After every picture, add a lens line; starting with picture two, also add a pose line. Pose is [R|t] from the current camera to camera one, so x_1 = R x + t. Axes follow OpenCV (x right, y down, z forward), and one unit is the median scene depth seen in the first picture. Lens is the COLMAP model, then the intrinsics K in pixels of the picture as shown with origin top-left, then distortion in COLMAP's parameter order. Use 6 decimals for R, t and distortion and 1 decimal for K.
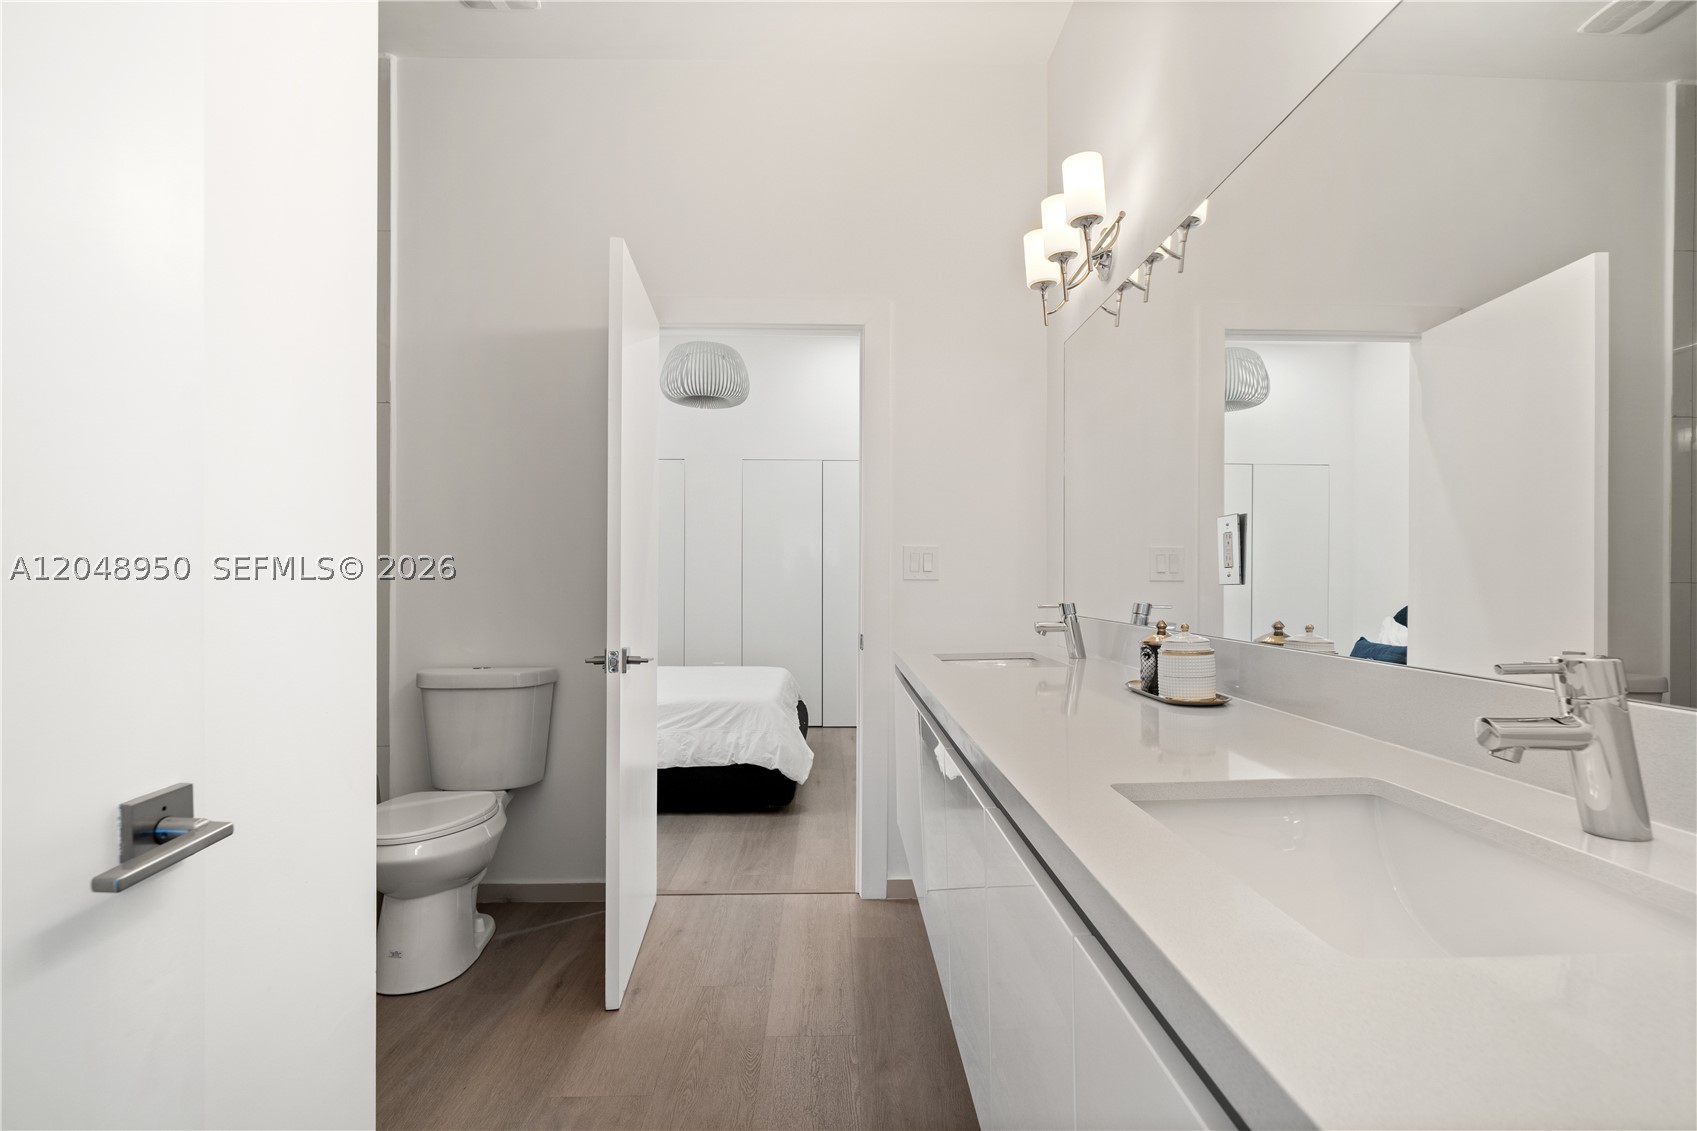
lens RADIAL K [[850.9, 0, 847.3], [0, 850.9, 571.6], [0, 0, 1]] dist [-0.001561, -0.000042]
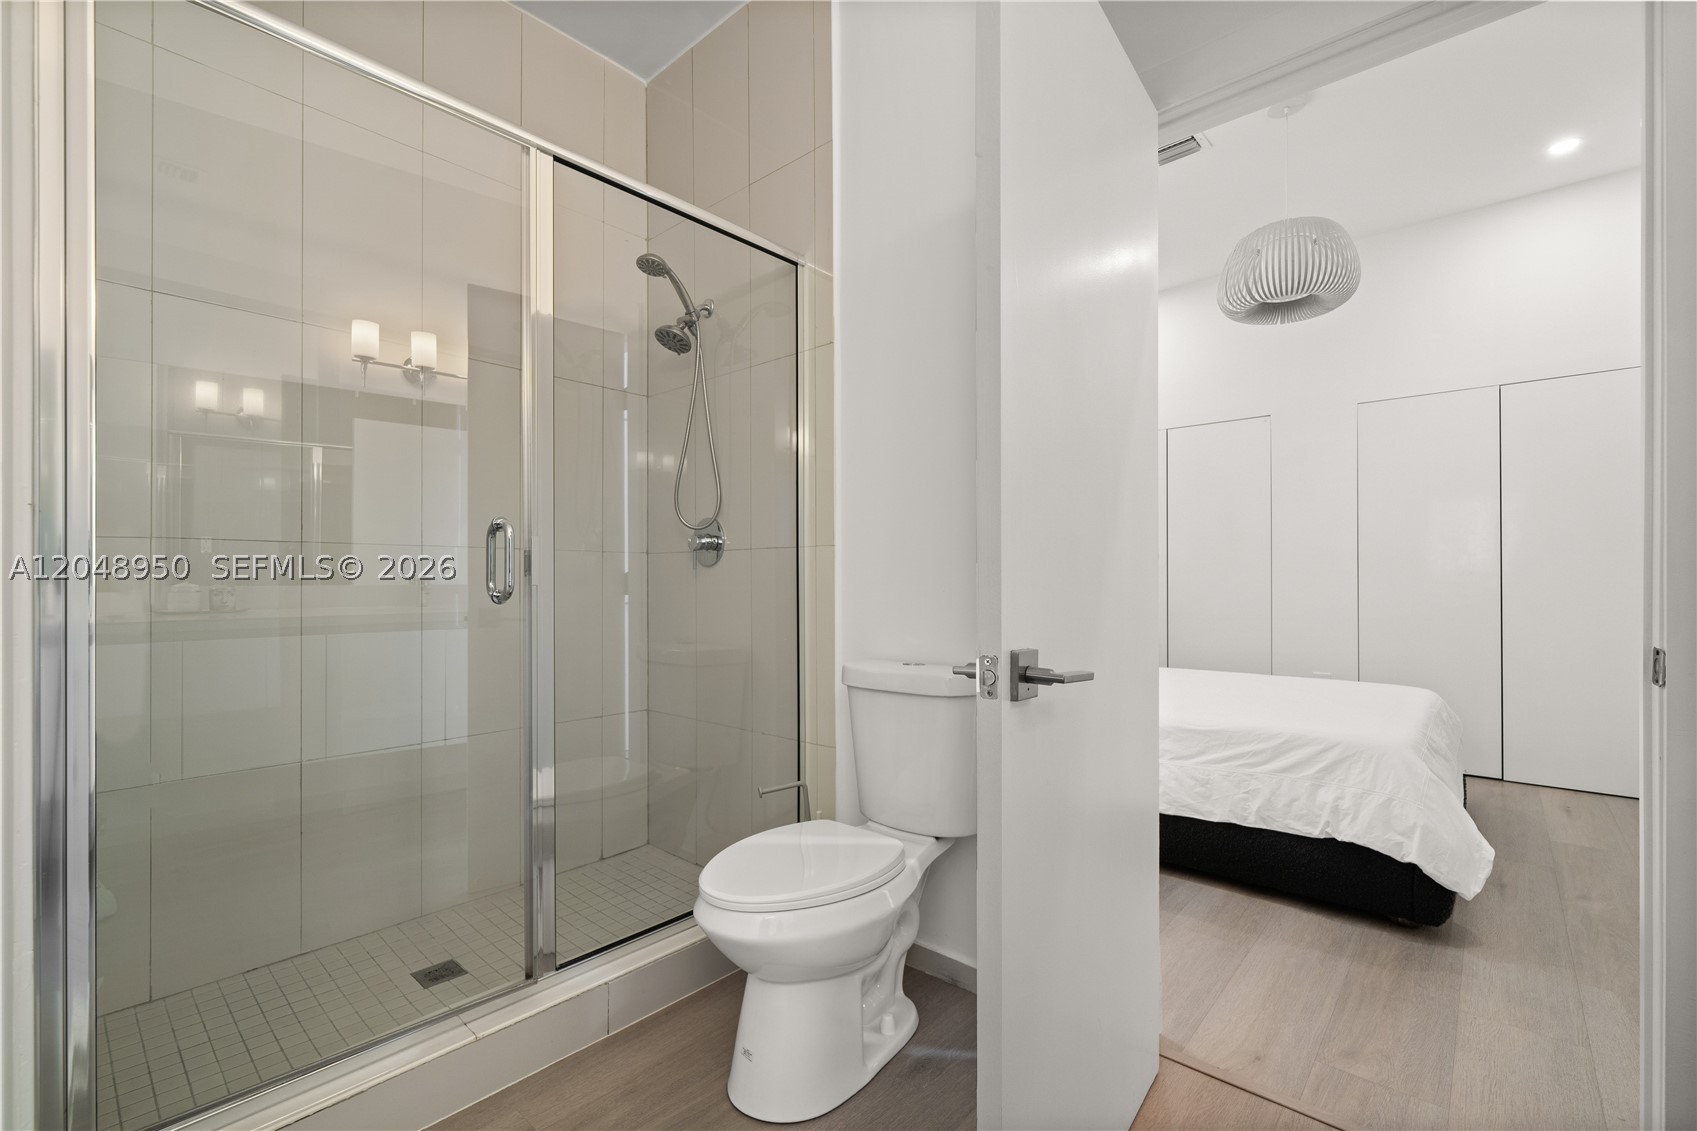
lens RADIAL K [[732.2, 0, 853.4], [0, 732.2, 579.5], [0, 0, 1]] dist [0.001934, -0.000538]
pose [[0.737053, -0.004266, -0.675821, -0.023343], [0.008468, 0.999960, 0.002922, 0.025822], [0.675782, -0.007876, 0.737060, 0.347299]]
